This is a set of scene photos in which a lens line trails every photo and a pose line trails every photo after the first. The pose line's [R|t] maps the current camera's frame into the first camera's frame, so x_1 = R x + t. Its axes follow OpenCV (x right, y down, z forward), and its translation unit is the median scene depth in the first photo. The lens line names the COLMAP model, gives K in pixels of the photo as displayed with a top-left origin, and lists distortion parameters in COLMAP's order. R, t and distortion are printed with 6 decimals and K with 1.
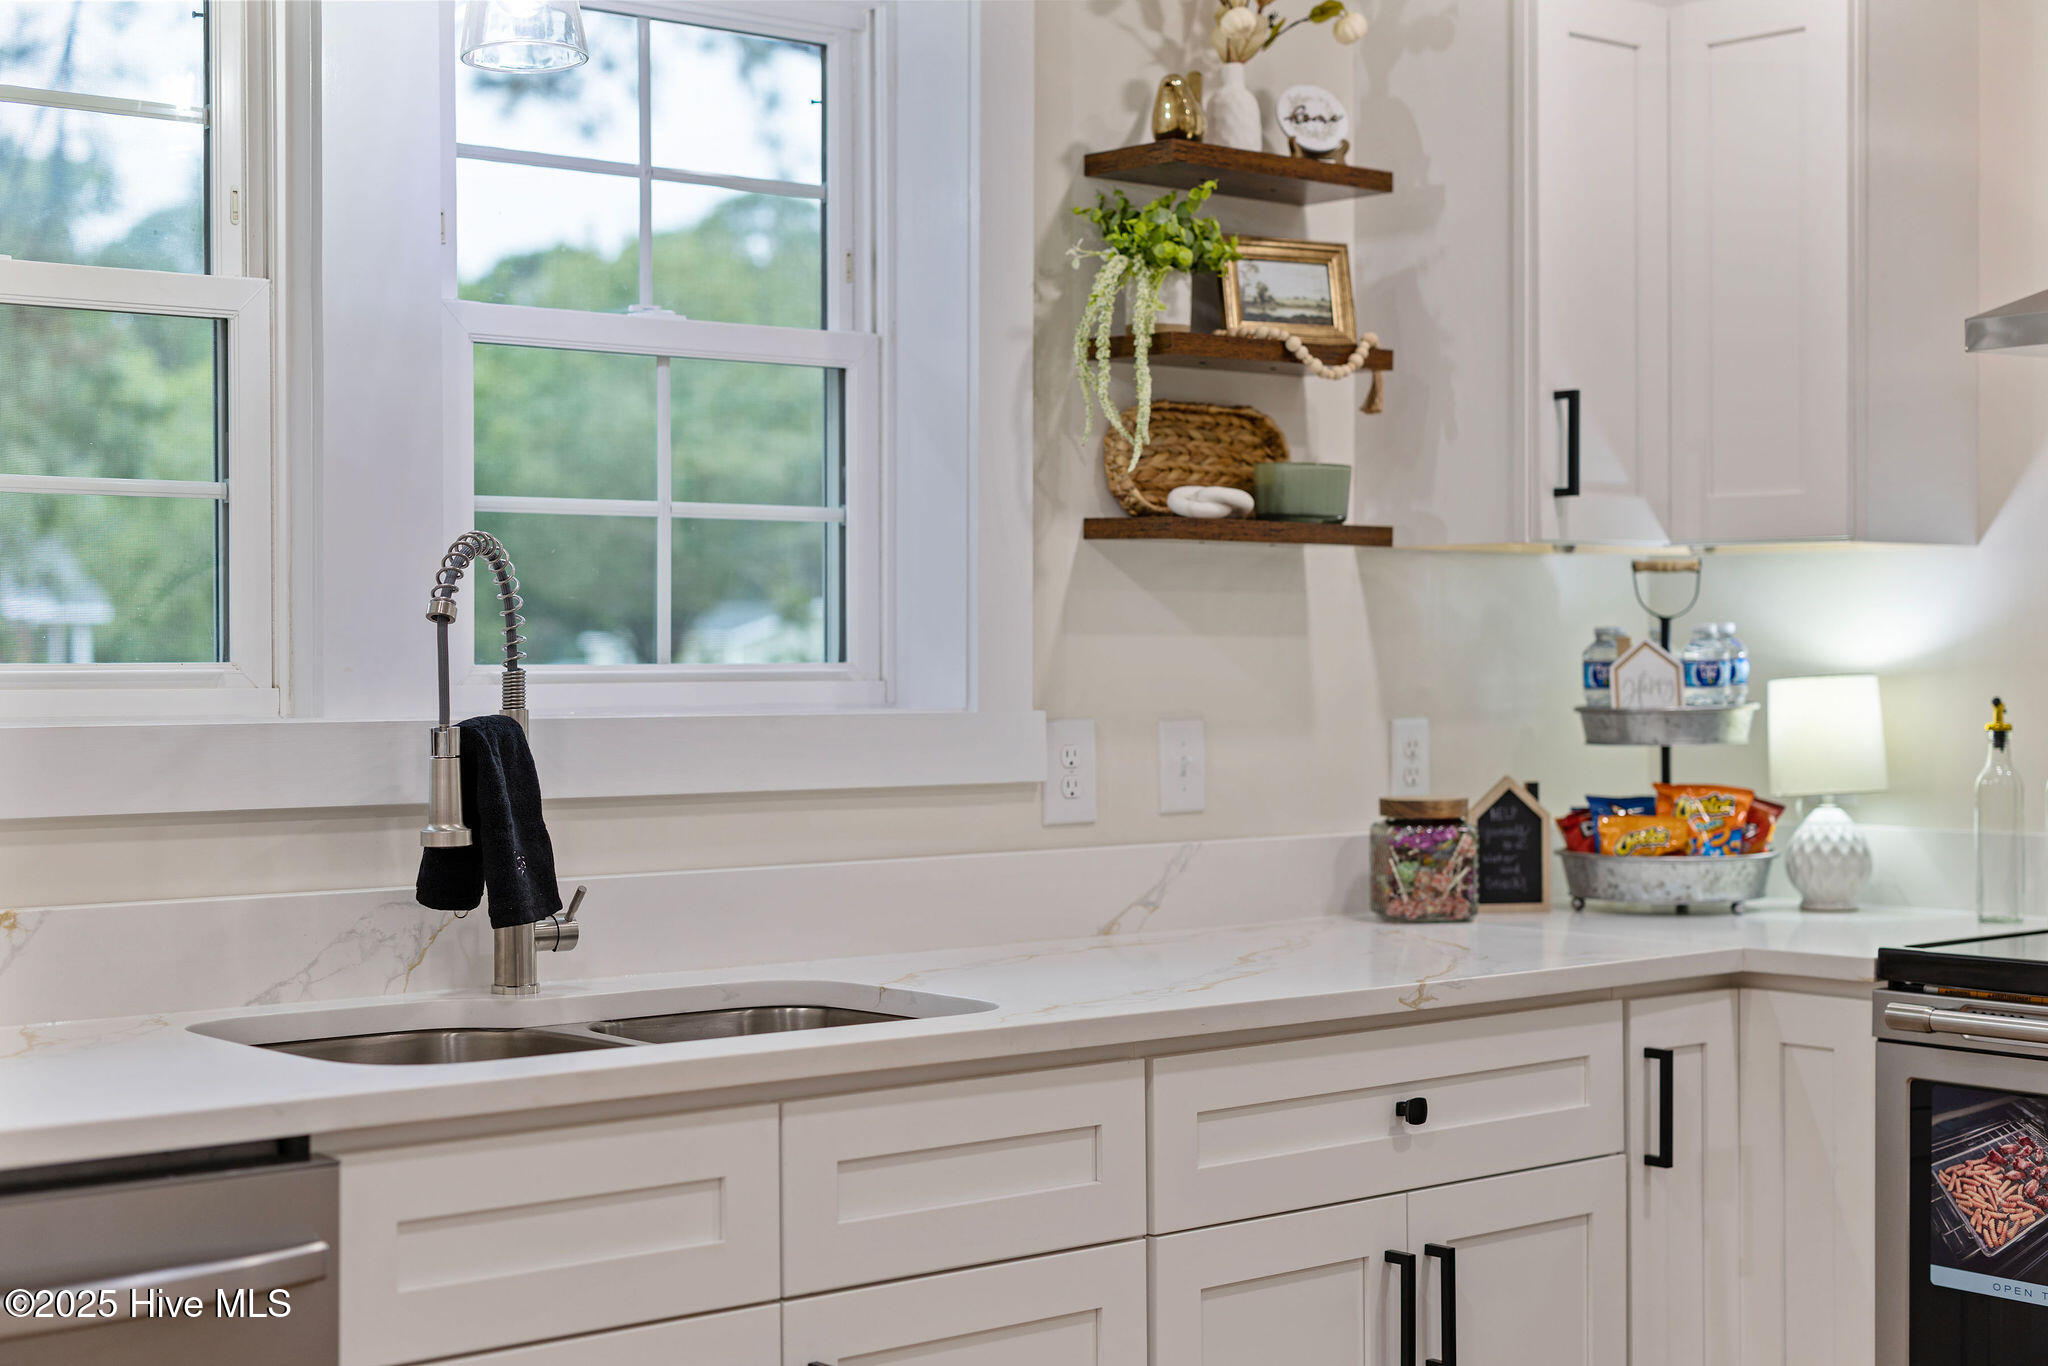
lens RADIAL K [[3072.9, 0, 1021.1], [0, 3072.9, 684.3], [0, 0, 1]] dist [0.003104, 0.000000]
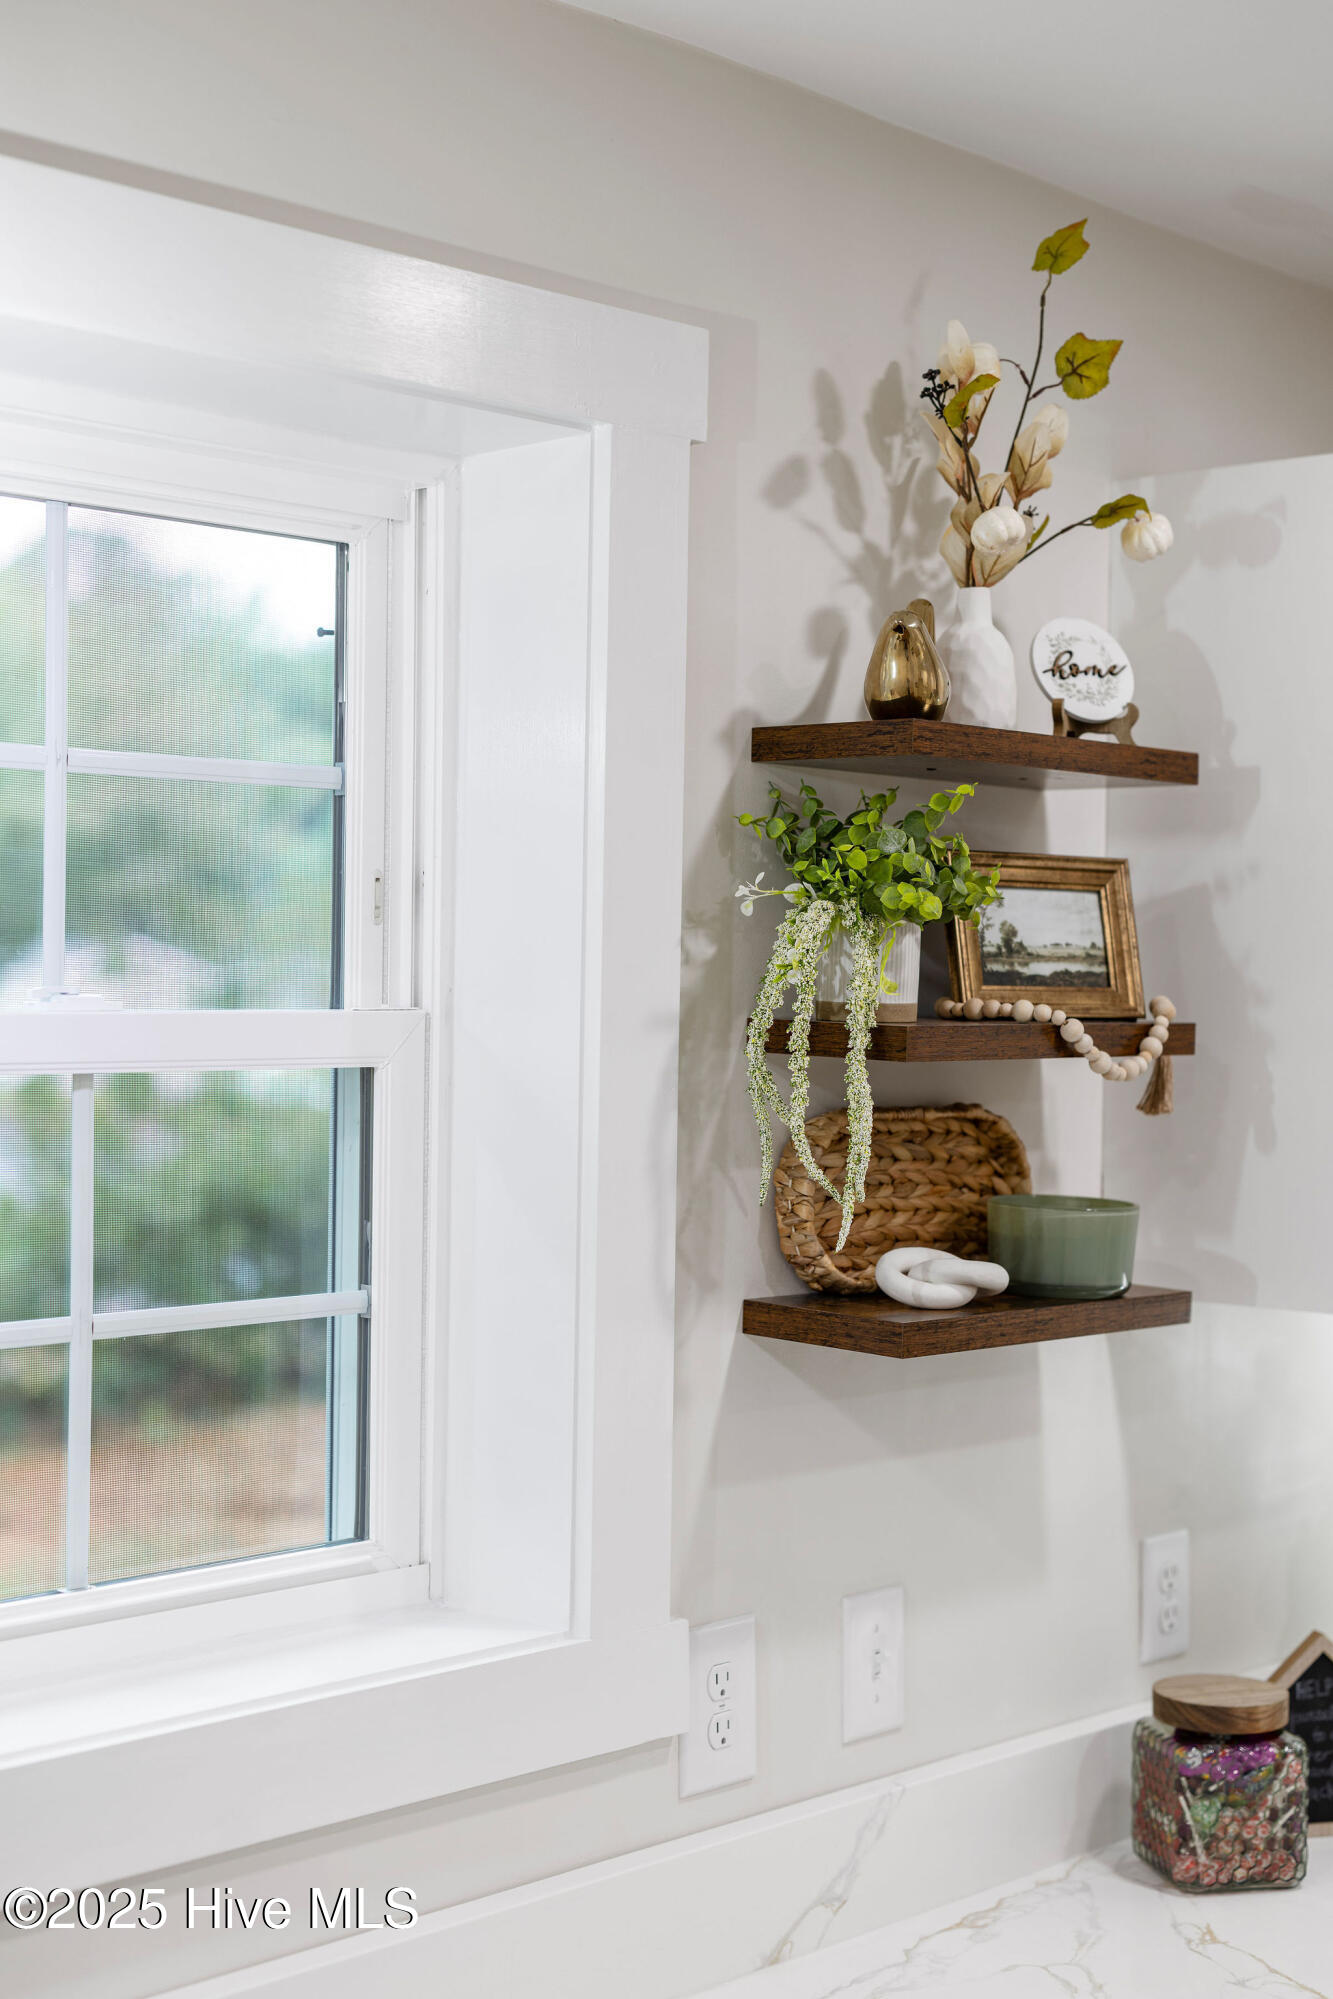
lens RADIAL K [[2999.4, 0, 669.1], [0, 2999.4, 1004.2], [0, 0, 1]] dist [0.003104, 0.000000]
pose [[0.993652, 0.013292, 0.111709, -0.064024], [-0.012911, 0.999908, -0.004133, -0.110902], [-0.111754, 0.002665, 0.993732, 0.381187]]
